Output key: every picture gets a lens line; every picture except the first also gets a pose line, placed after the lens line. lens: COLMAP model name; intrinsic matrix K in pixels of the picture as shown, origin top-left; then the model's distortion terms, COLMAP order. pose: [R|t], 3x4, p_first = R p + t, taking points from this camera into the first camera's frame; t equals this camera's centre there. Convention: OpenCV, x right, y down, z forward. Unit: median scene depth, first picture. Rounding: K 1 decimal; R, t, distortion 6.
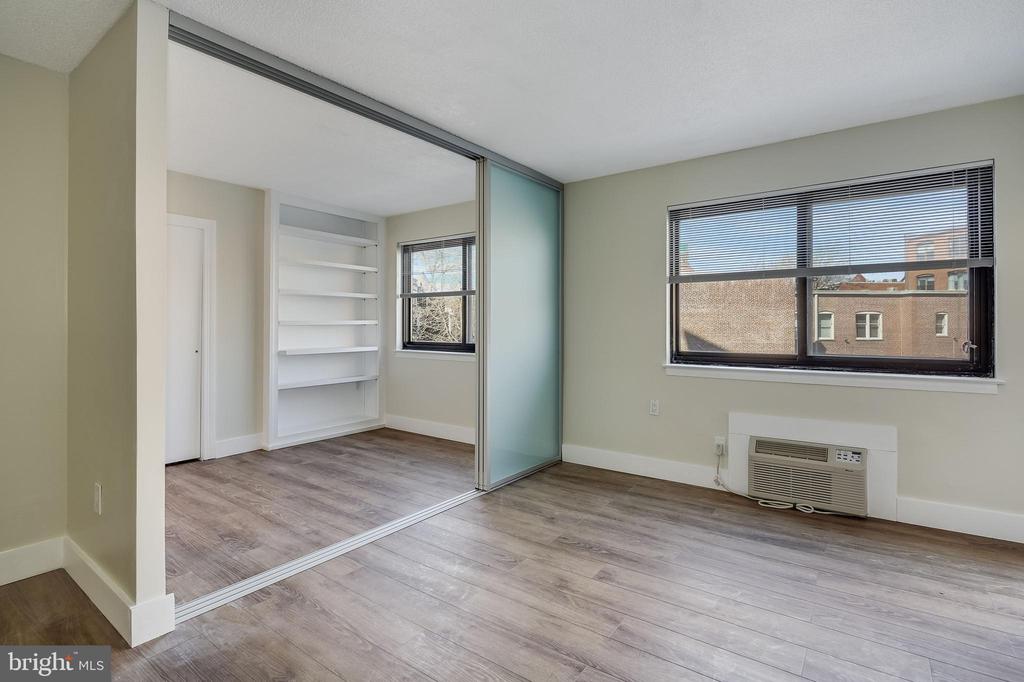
lens RADIAL K [[493.2, 0, 510.2], [0, 493.2, 325.0], [0, 0, 1]] dist [-0.003106, 0.000210]
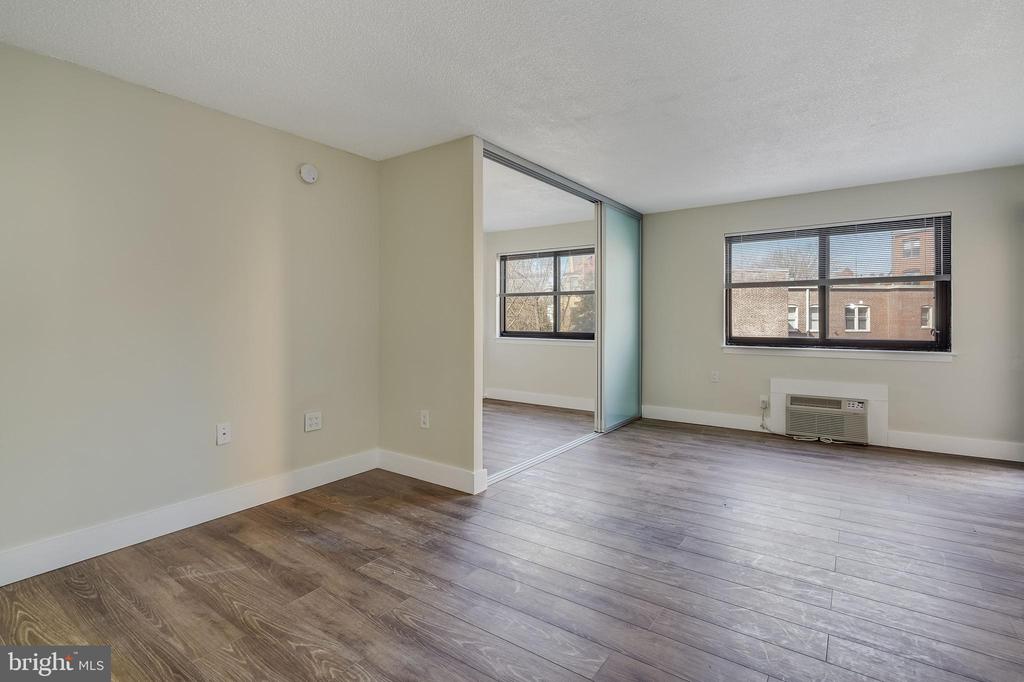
lens RADIAL K [[488.7, 0, 512.8], [0, 488.7, 319.5], [0, 0, 1]] dist [0.019610, -0.000214]
pose [[0.999753, -0.000149, 0.022214, -0.344866], [0.000067, 0.999993, 0.003678, -0.000900], [-0.022215, -0.003676, 0.999746, -0.425116]]
